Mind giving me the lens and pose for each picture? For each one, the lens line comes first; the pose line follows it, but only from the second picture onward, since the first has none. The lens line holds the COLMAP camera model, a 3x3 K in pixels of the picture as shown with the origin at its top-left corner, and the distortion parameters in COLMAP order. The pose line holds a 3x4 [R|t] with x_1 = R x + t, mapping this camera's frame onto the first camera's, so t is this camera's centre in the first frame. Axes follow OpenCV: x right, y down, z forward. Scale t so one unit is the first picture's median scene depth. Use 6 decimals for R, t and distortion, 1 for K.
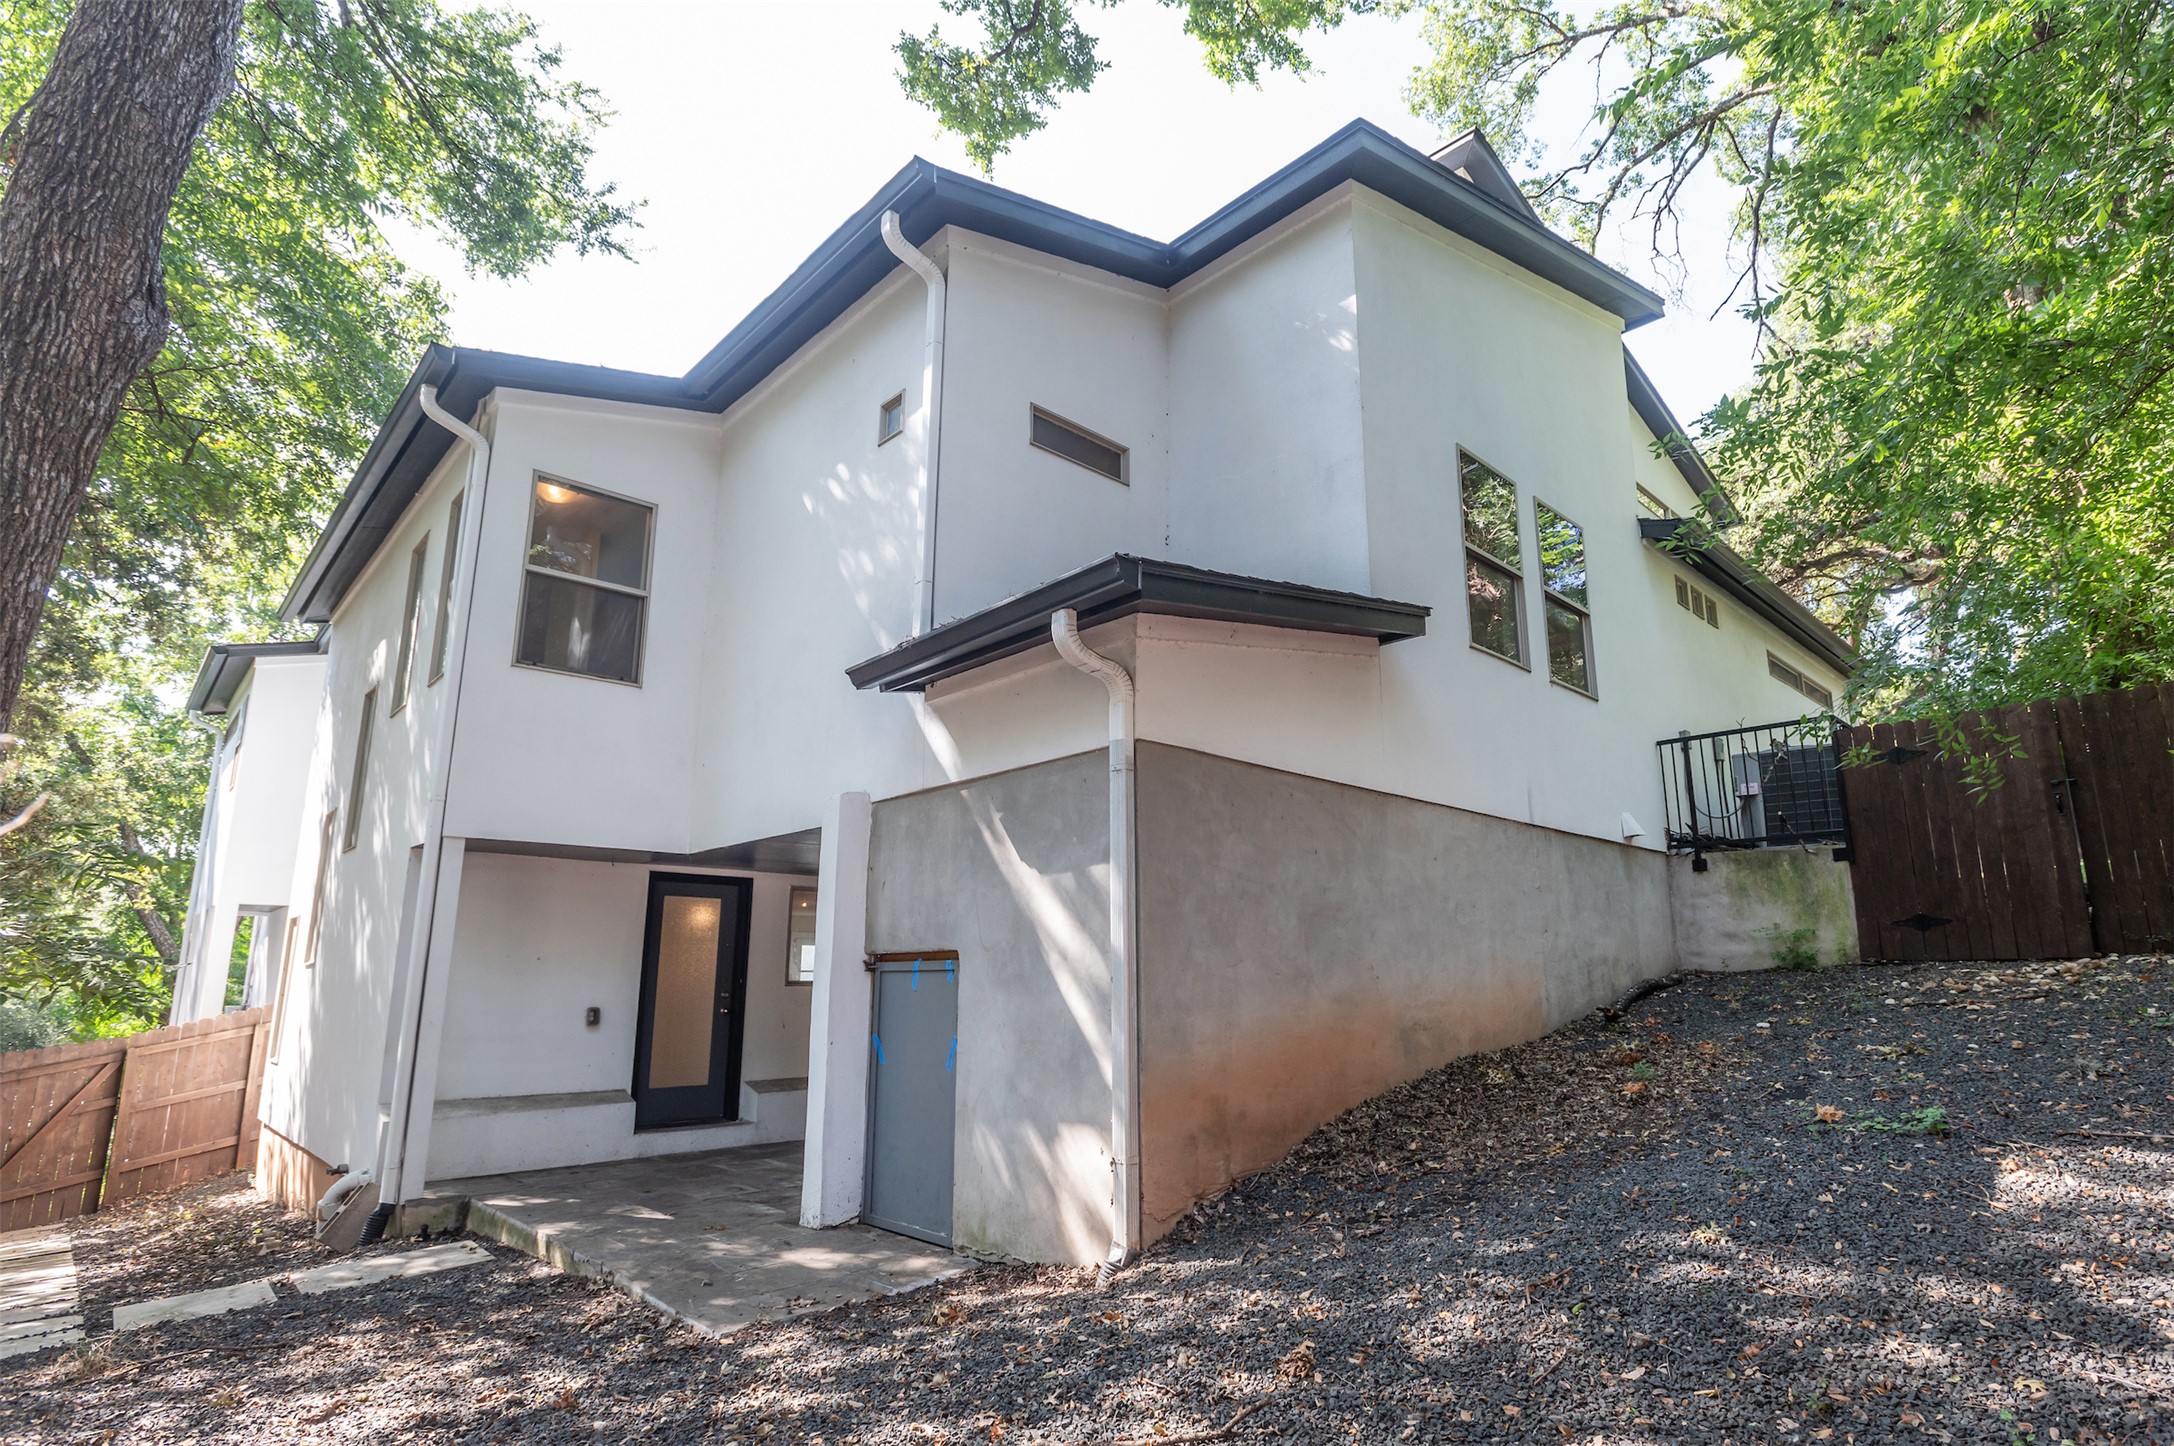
lens RADIAL K [[1113.9, 0, 1076.4], [0, 1113.9, 738.4], [0, 0, 1]] dist [-0.008160, 0.000892]
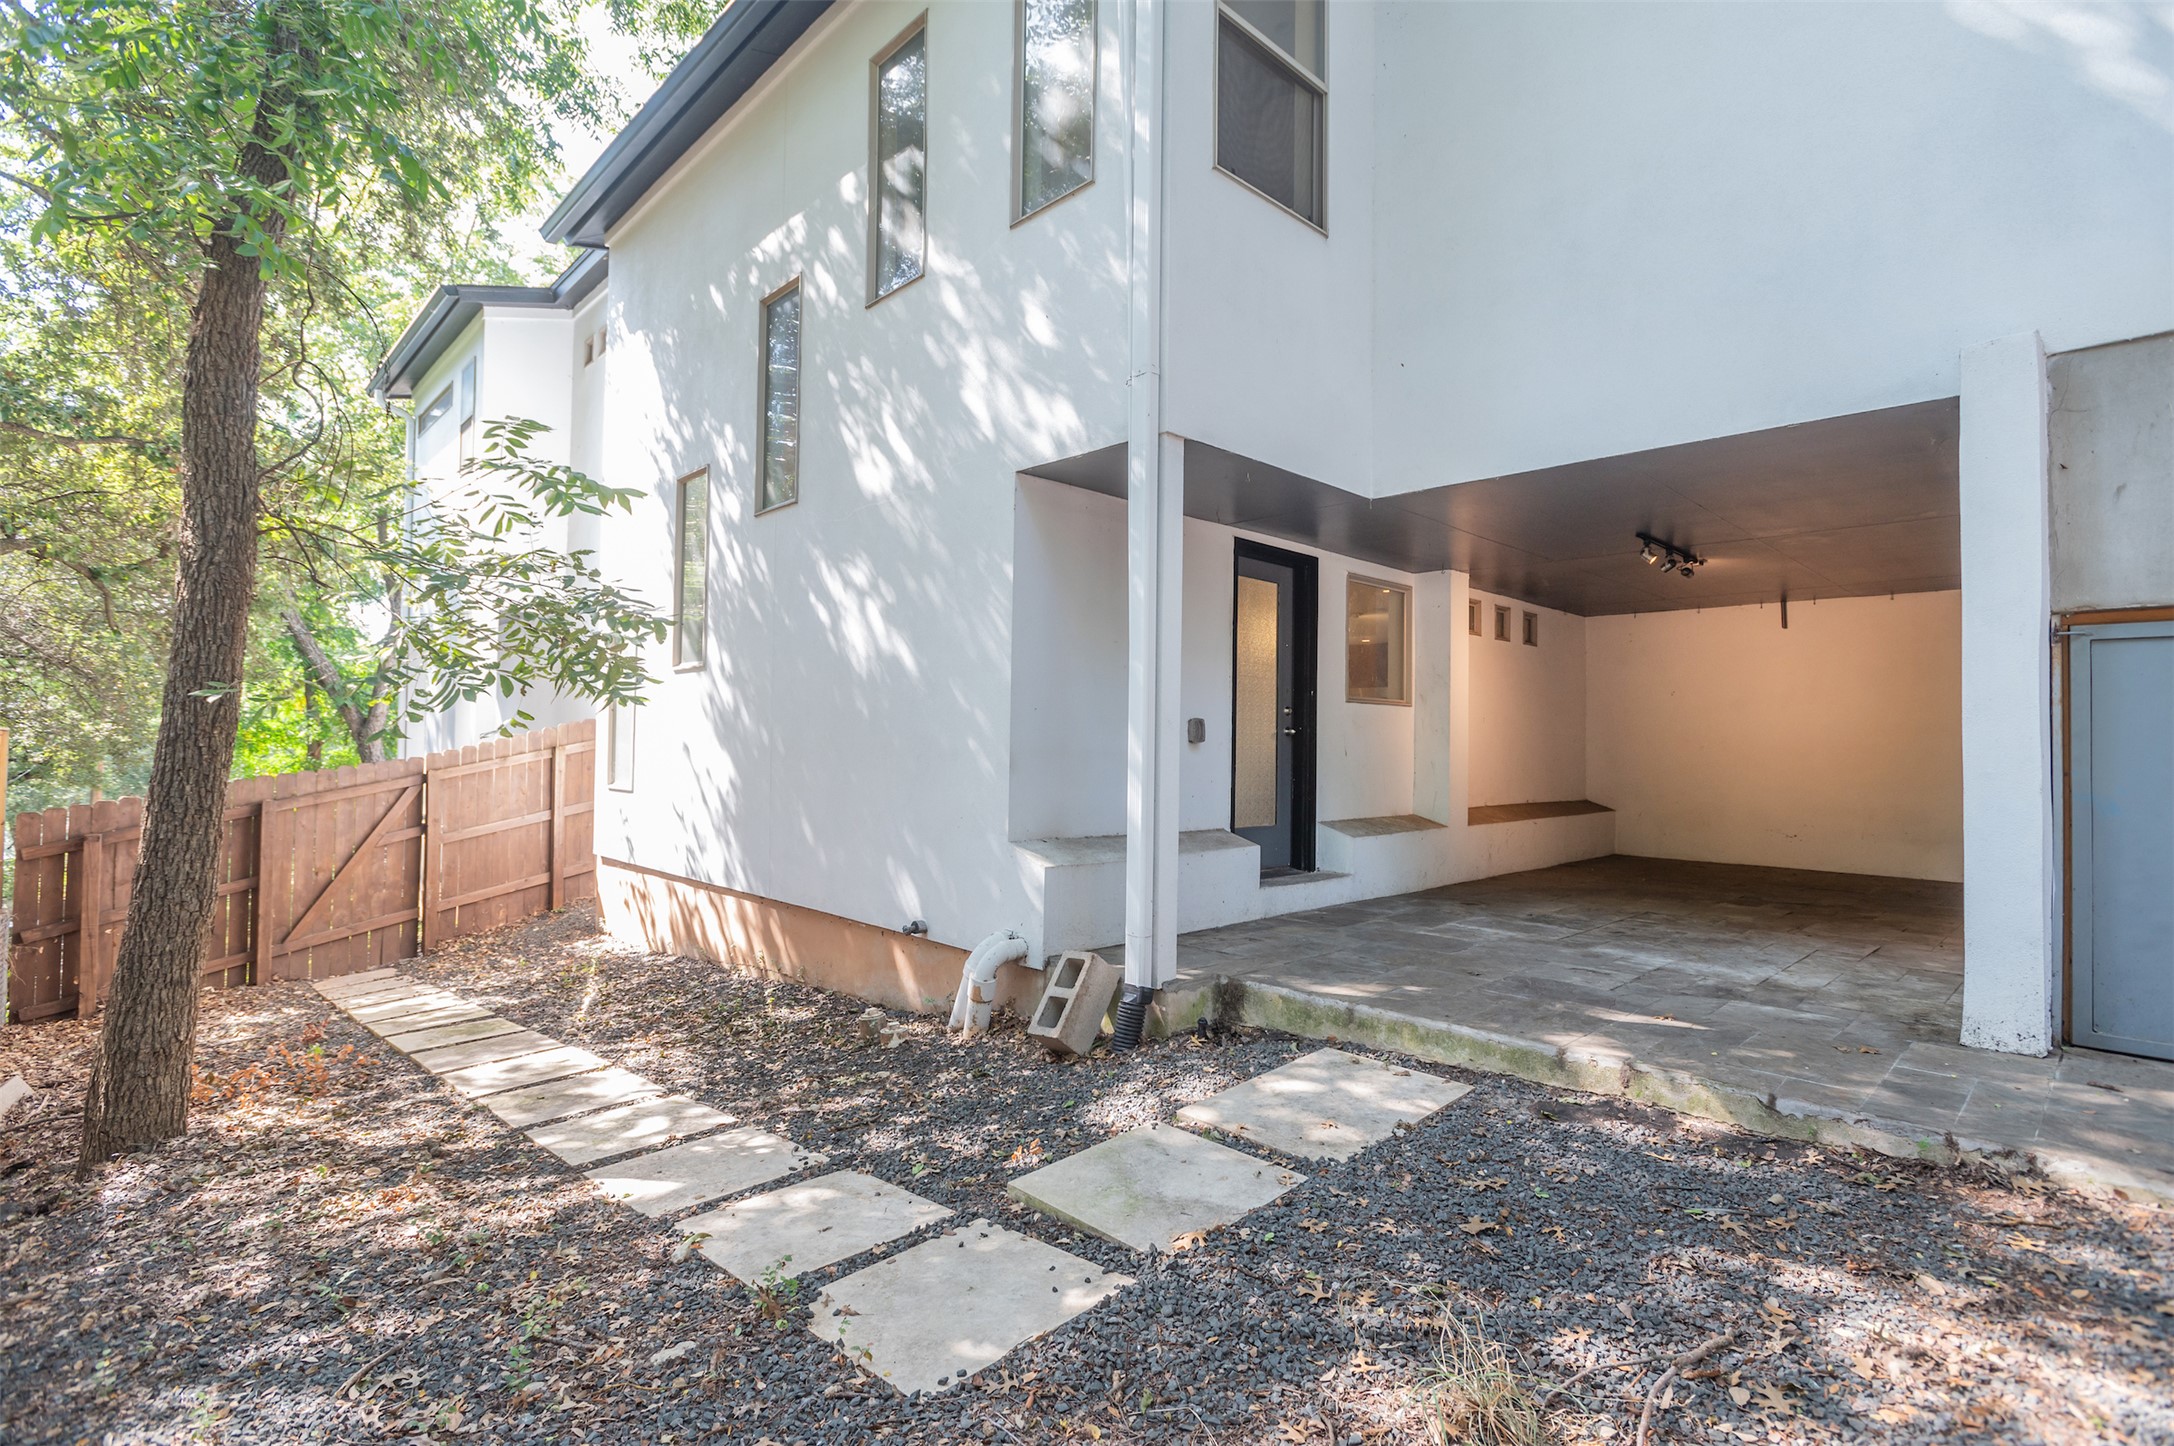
lens RADIAL K [[1113.9, 0, 1099.1], [0, 1113.9, 710.5], [0, 0, 1]] dist [-0.008160, 0.000892]
pose [[0.999570, 0.018858, -0.022434, -0.347880], [-0.014285, 0.981896, 0.188881, 0.073279], [0.025589, -0.188479, 0.981744, 0.209043]]
